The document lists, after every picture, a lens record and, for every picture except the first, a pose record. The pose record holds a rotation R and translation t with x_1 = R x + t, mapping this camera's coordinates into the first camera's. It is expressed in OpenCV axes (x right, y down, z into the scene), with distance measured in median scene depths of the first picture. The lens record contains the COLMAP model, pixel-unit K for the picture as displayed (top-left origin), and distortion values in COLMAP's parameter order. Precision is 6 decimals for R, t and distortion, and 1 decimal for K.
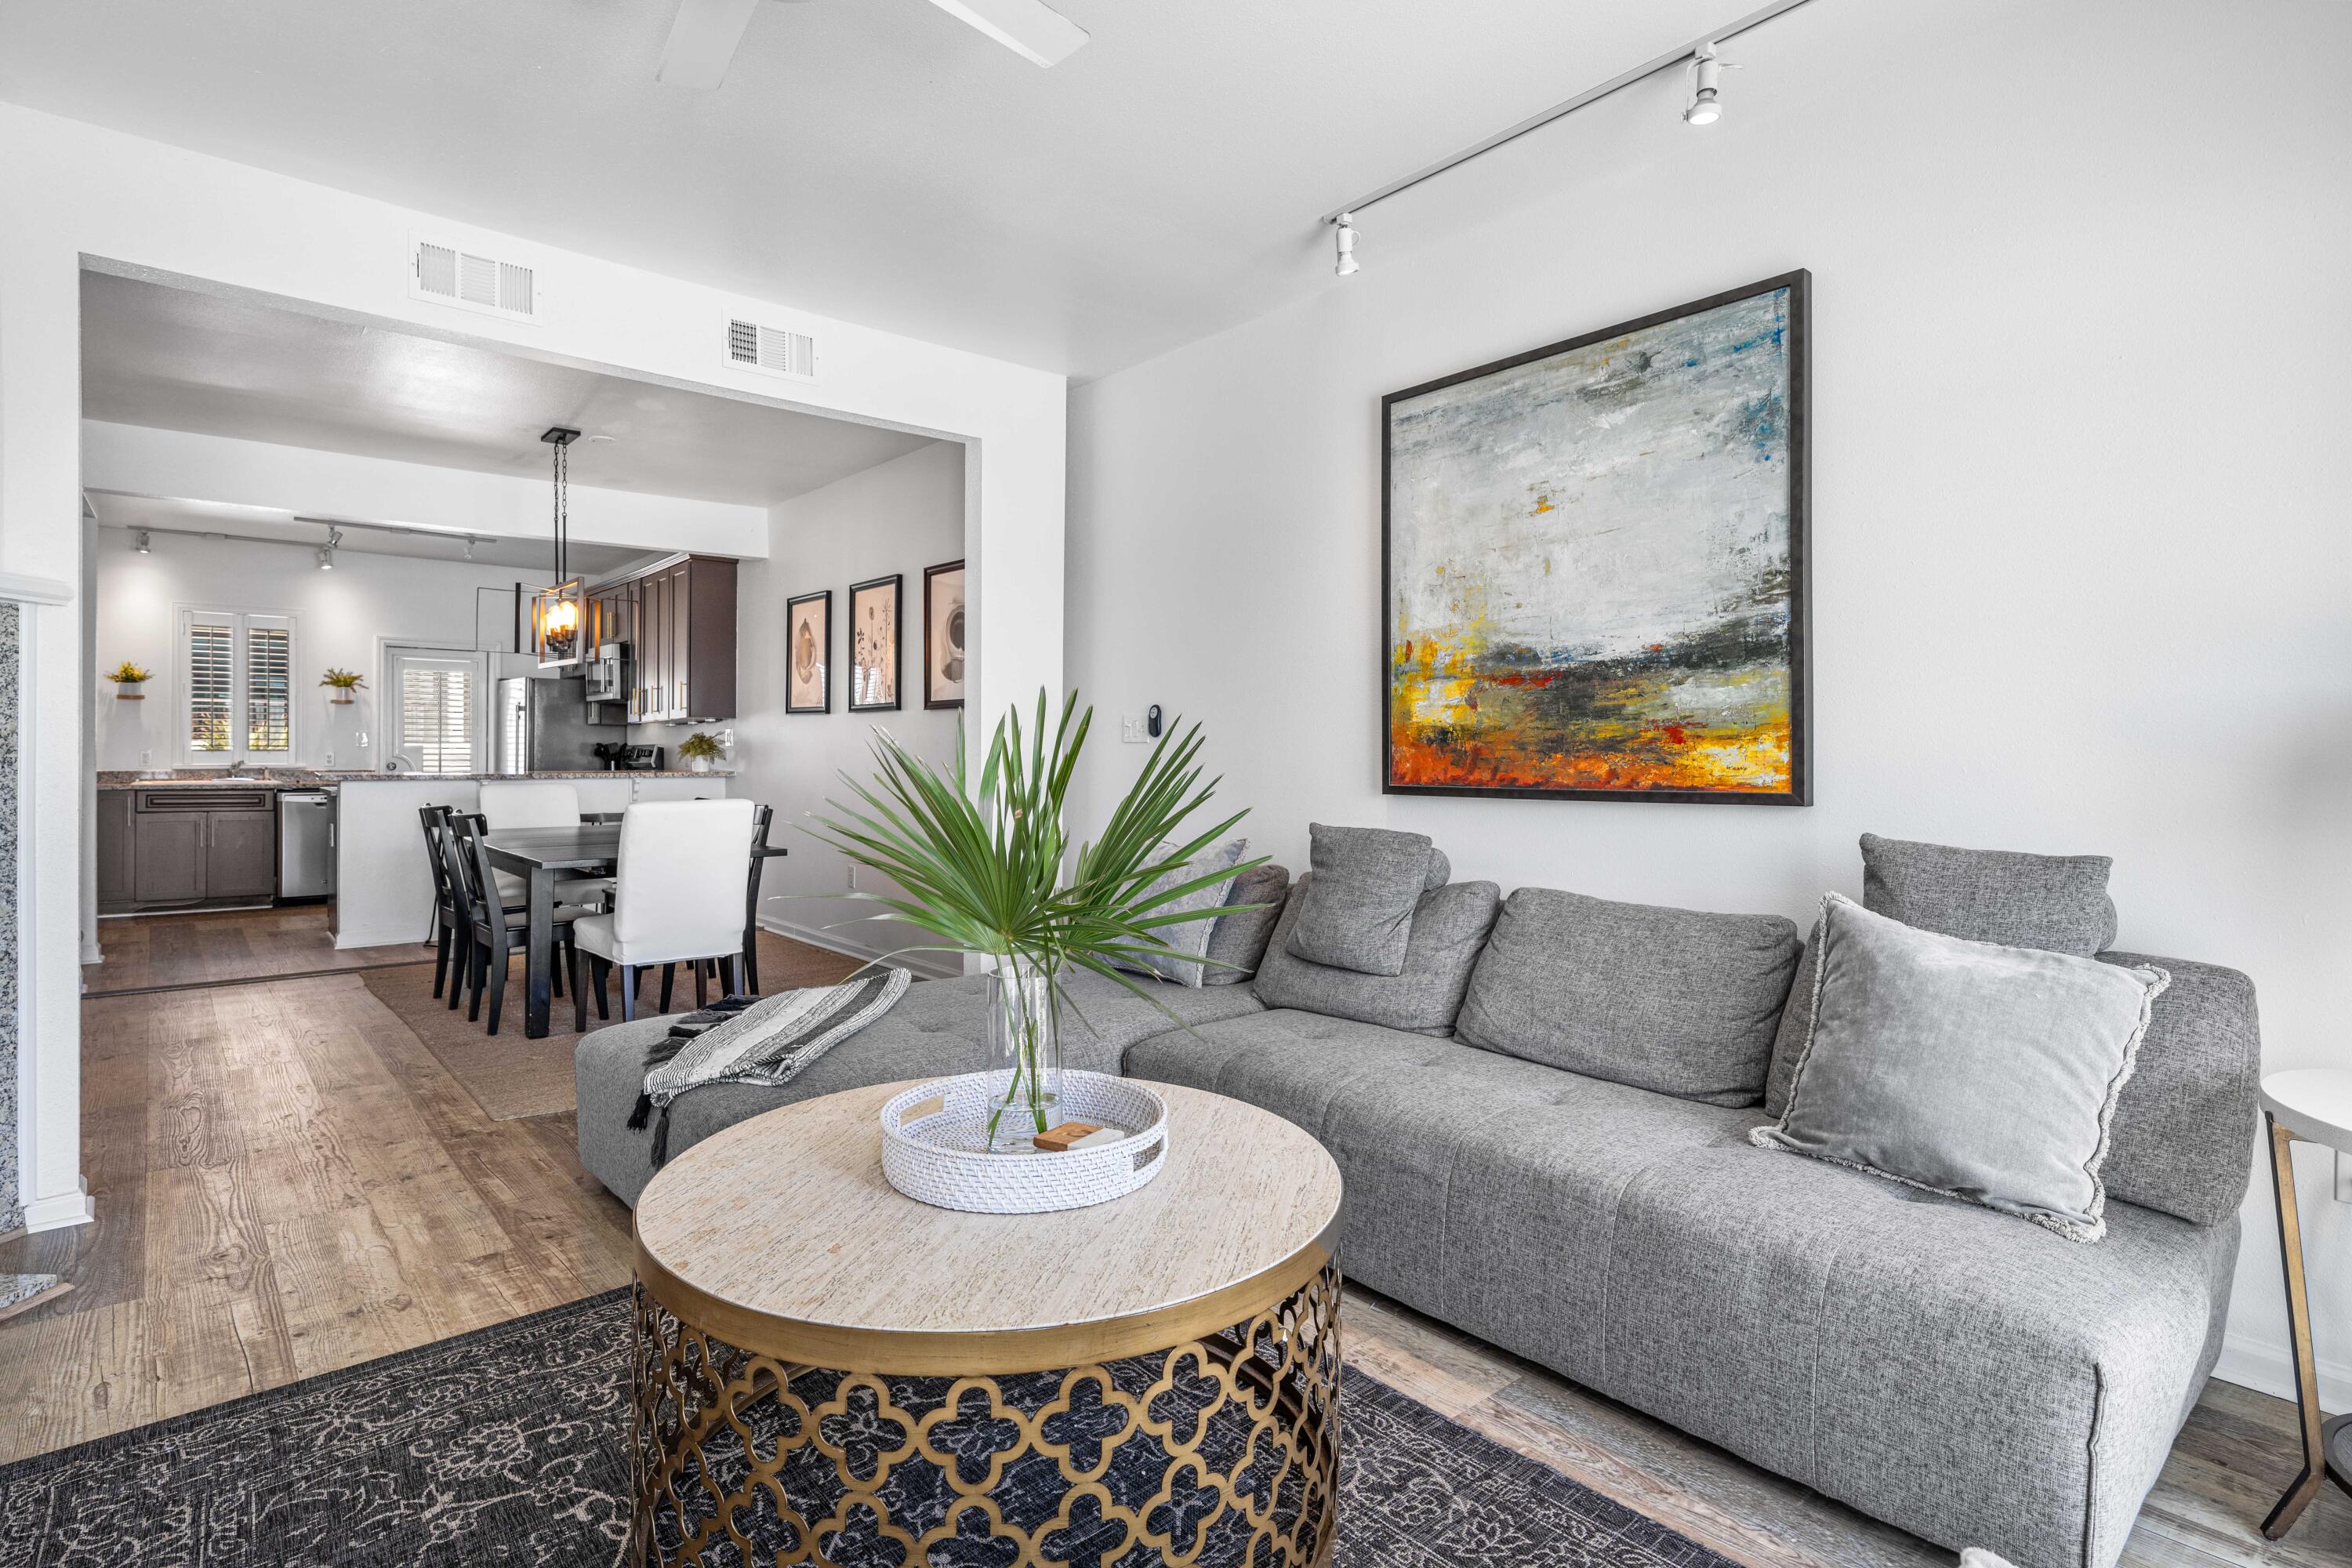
lens RADIAL K [[1172.7, 0, 1178.8], [0, 1172.7, 771.1], [0, 0, 1]] dist [-0.001231, 0.001006]
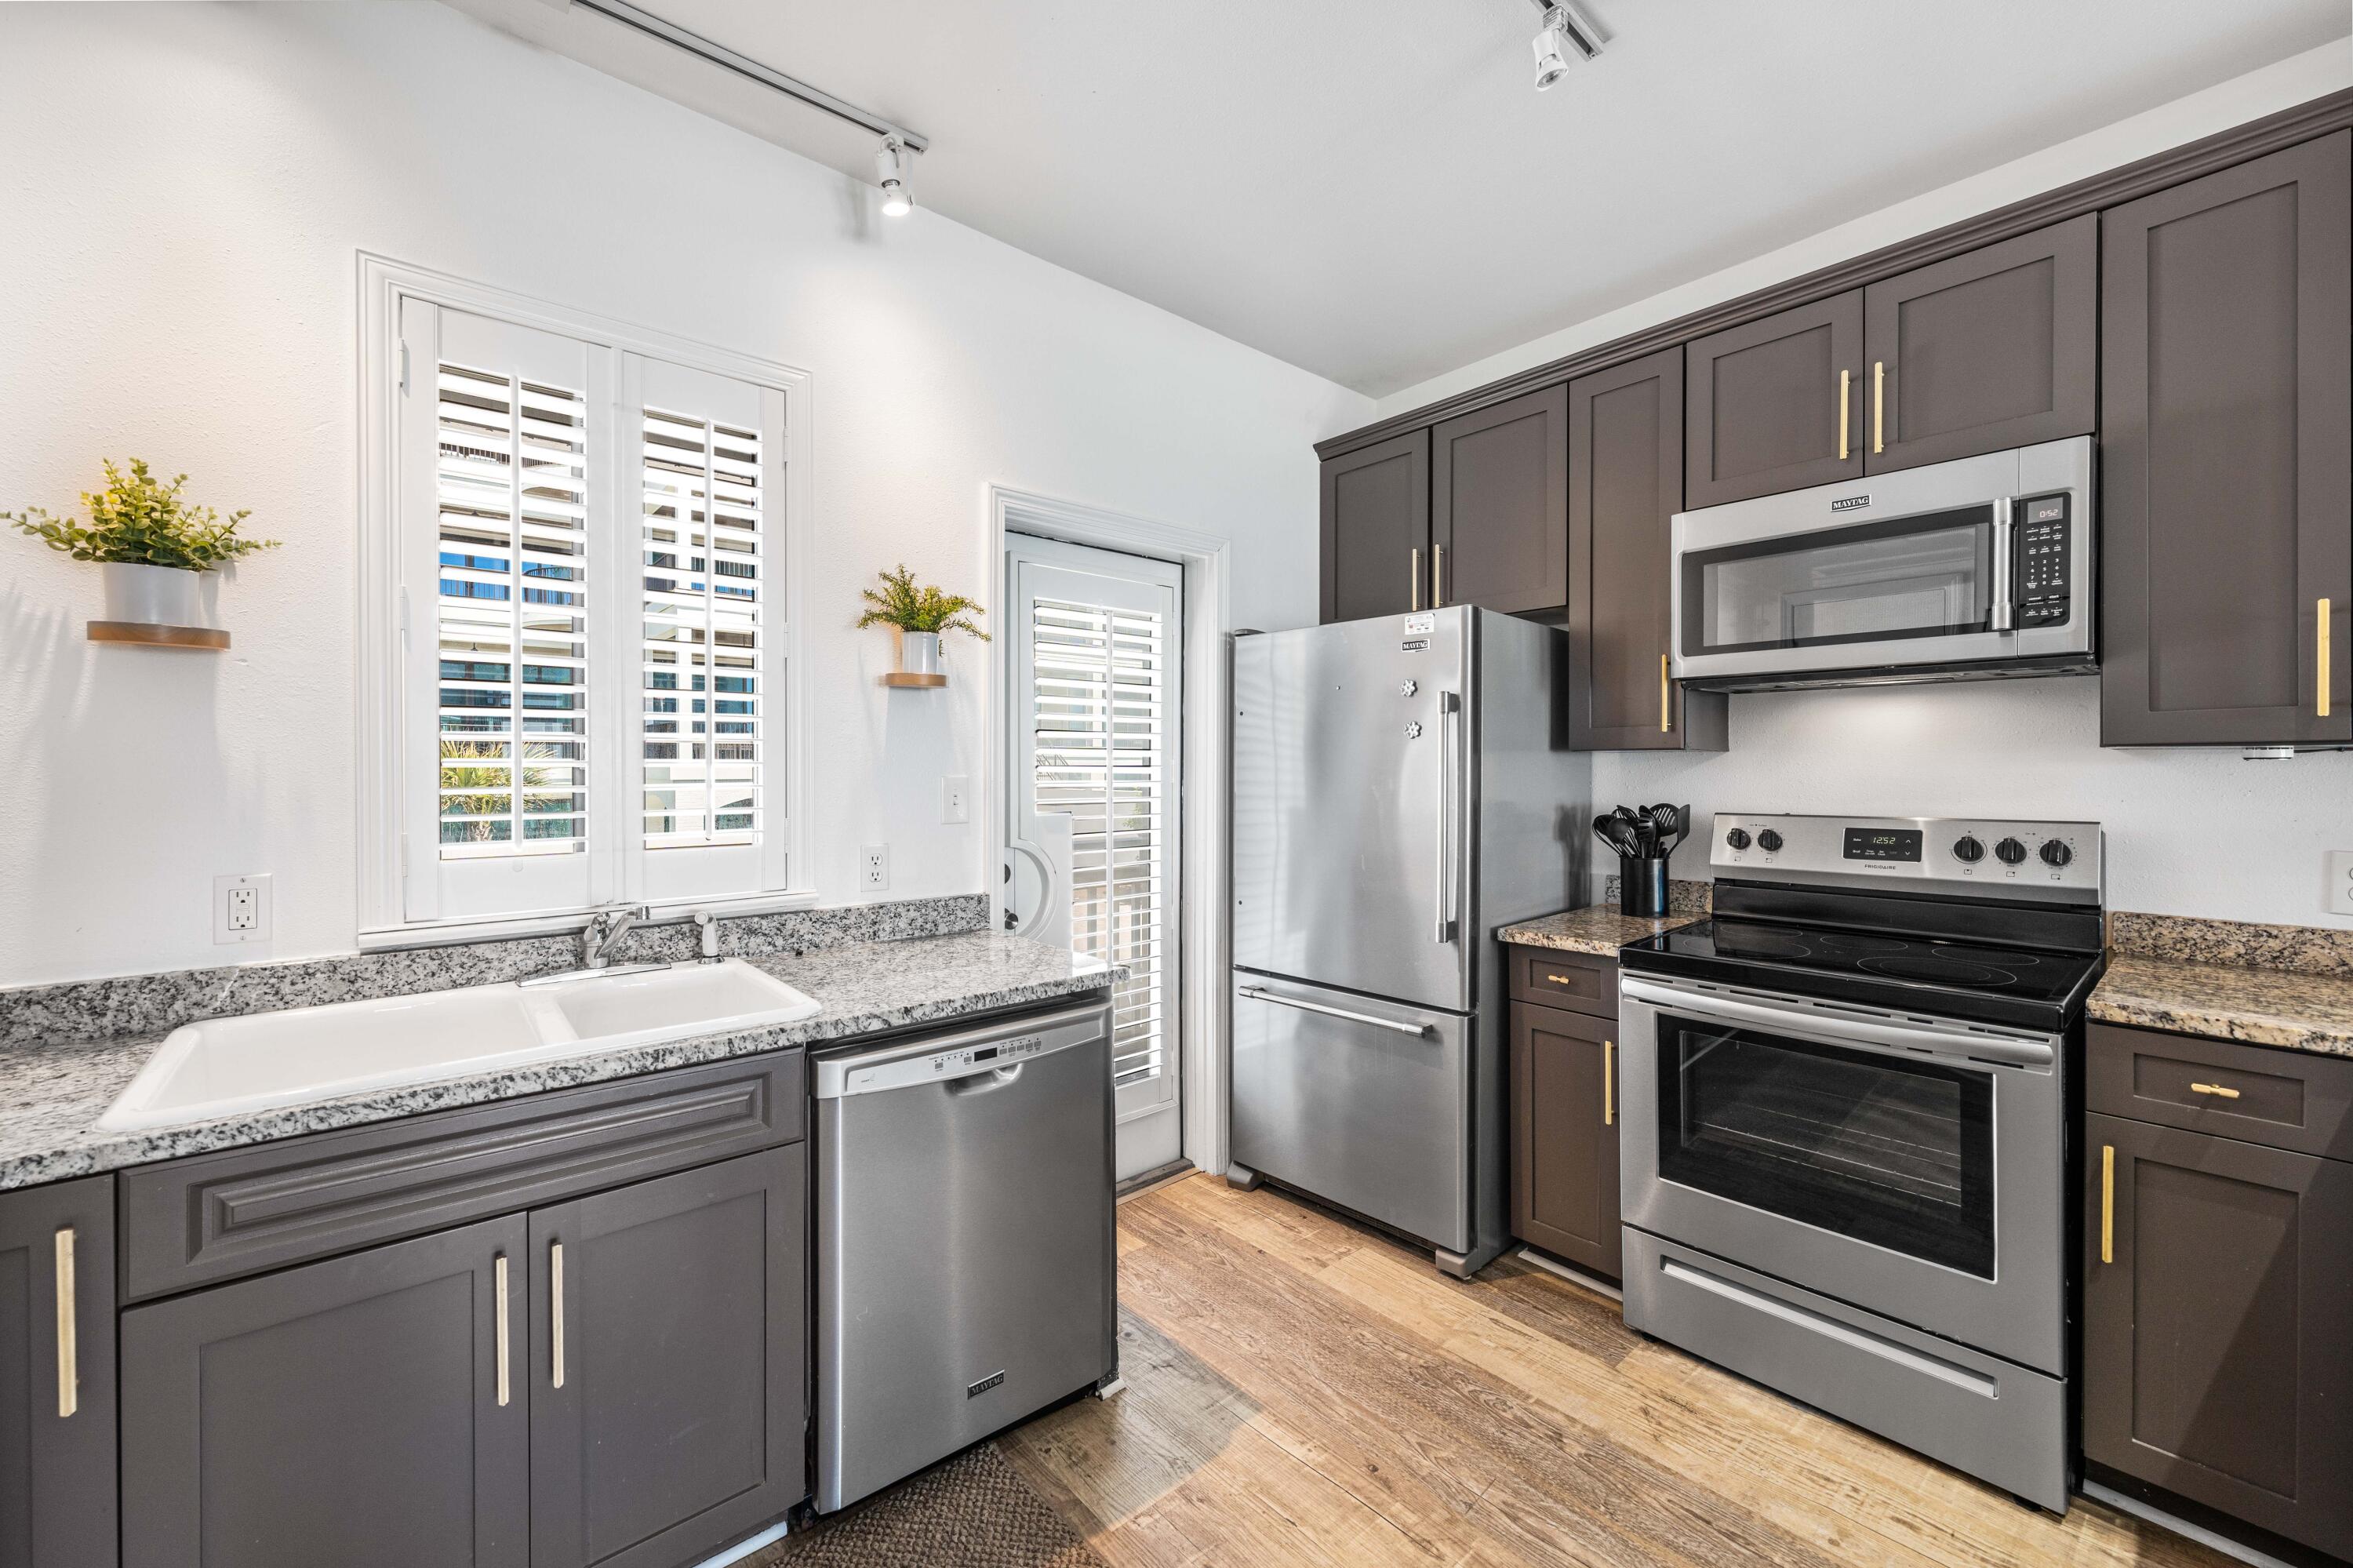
lens RADIAL K [[938.2, 0, 1180.3], [0, 938.2, 772.1], [0, 0, 1]] dist [0.000062, -0.000197]
pose [[0.999945, -0.001285, 0.010442, -0.672436], [0.001374, 0.999963, -0.008450, -0.034455], [-0.010430, 0.008464, 0.999910, 0.784027]]
